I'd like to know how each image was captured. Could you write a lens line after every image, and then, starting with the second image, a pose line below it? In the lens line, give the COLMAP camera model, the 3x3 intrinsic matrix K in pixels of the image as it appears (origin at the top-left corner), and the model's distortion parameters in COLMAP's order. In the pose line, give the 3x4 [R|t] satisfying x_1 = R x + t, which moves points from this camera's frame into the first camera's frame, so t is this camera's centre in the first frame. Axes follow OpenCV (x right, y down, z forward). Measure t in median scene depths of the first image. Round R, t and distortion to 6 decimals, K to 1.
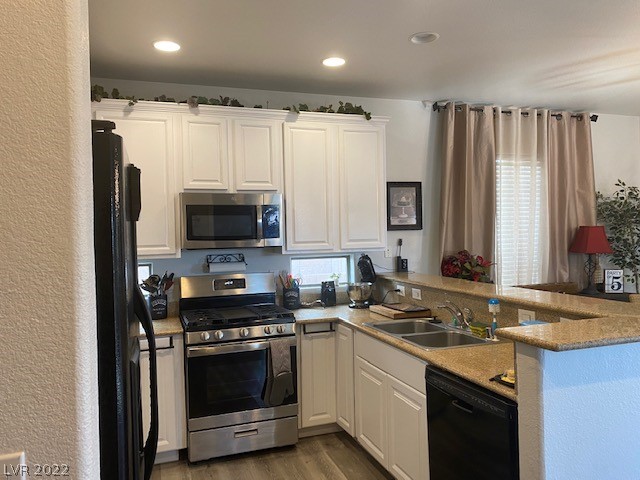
lens RADIAL K [[489.7, 0, 320.8], [0, 489.7, 237.4], [0, 0, 1]] dist [0.044612, -0.051518]
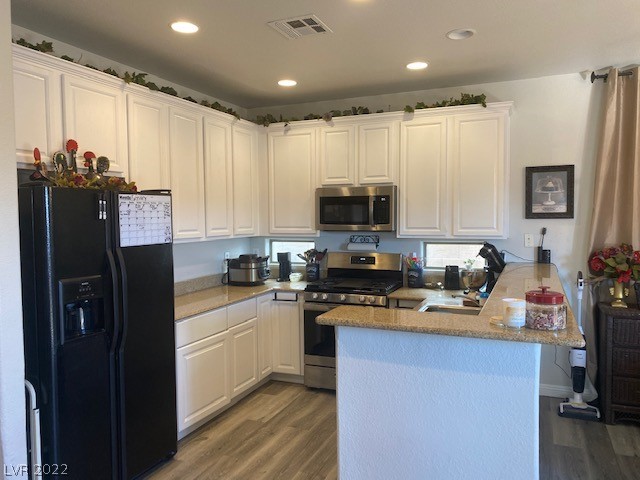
lens RADIAL K [[489.7, 0, 322.1], [0, 489.7, 238.6], [0, 0, 1]] dist [0.044612, -0.051518]
pose [[0.735420, 0.047061, -0.675975, 0.542397], [-0.018399, 0.998604, 0.049505, -0.016822], [0.677362, -0.023970, 0.735259, 0.031729]]
